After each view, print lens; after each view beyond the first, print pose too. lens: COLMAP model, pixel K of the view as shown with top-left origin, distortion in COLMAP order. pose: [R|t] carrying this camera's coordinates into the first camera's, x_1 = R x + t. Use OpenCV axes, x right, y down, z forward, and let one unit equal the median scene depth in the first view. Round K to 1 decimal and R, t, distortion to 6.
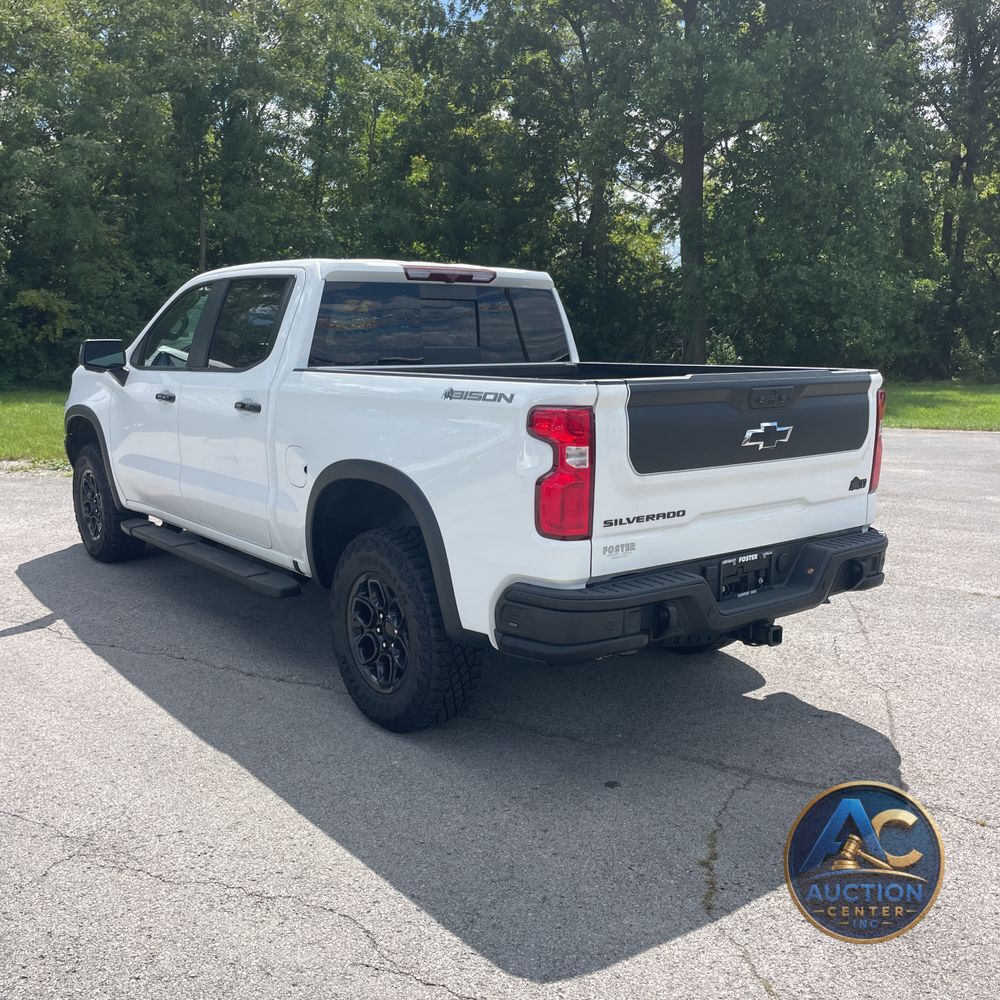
lens RADIAL K [[1017.9, 0, 505.5], [0, 1017.9, 503.9], [0, 0, 1]] dist [0.041498, 0.000000]
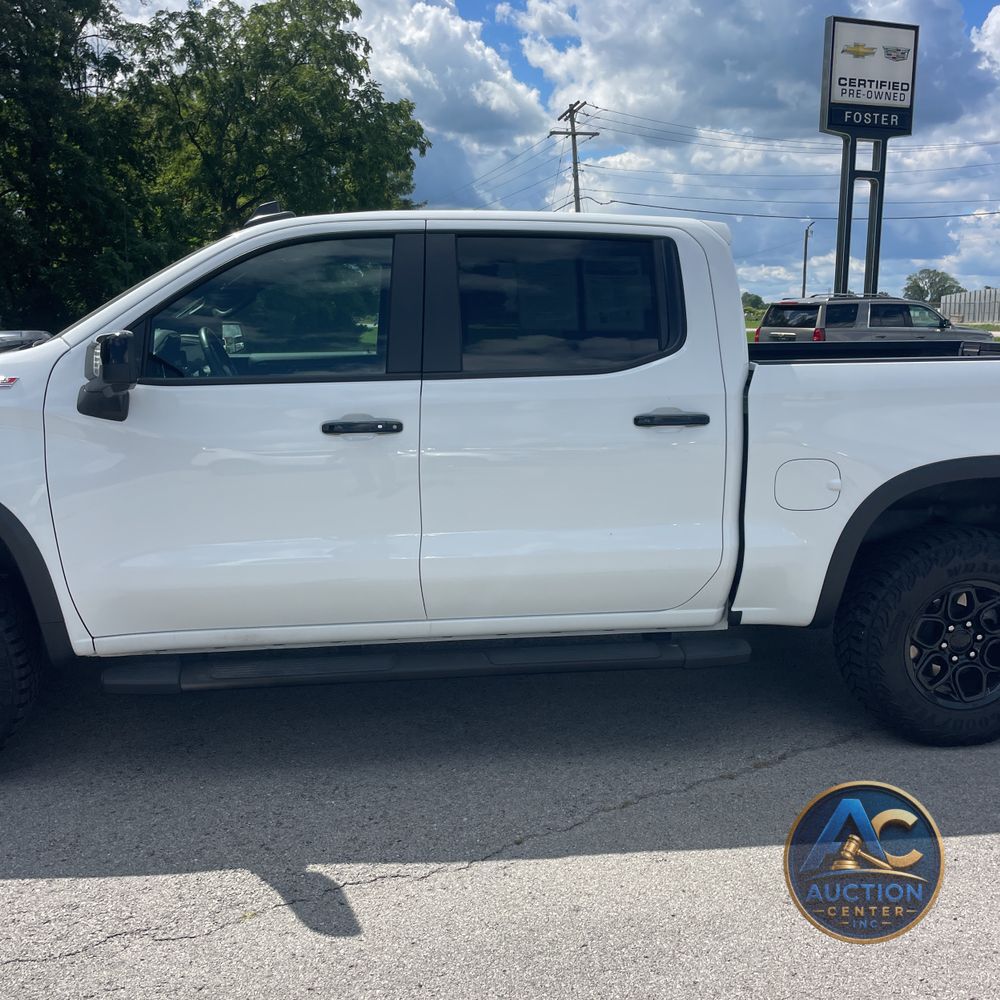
lens RADIAL K [[1017.9, 0, 491.7], [0, 1017.9, 496.6], [0, 0, 1]] dist [0.041498, 0.000000]
pose [[0.519980, -0.154740, 0.840045, -1.080230], [0.141478, 0.985473, 0.093955, -0.148176], [-0.842380, 0.069993, 0.534319, 0.848343]]
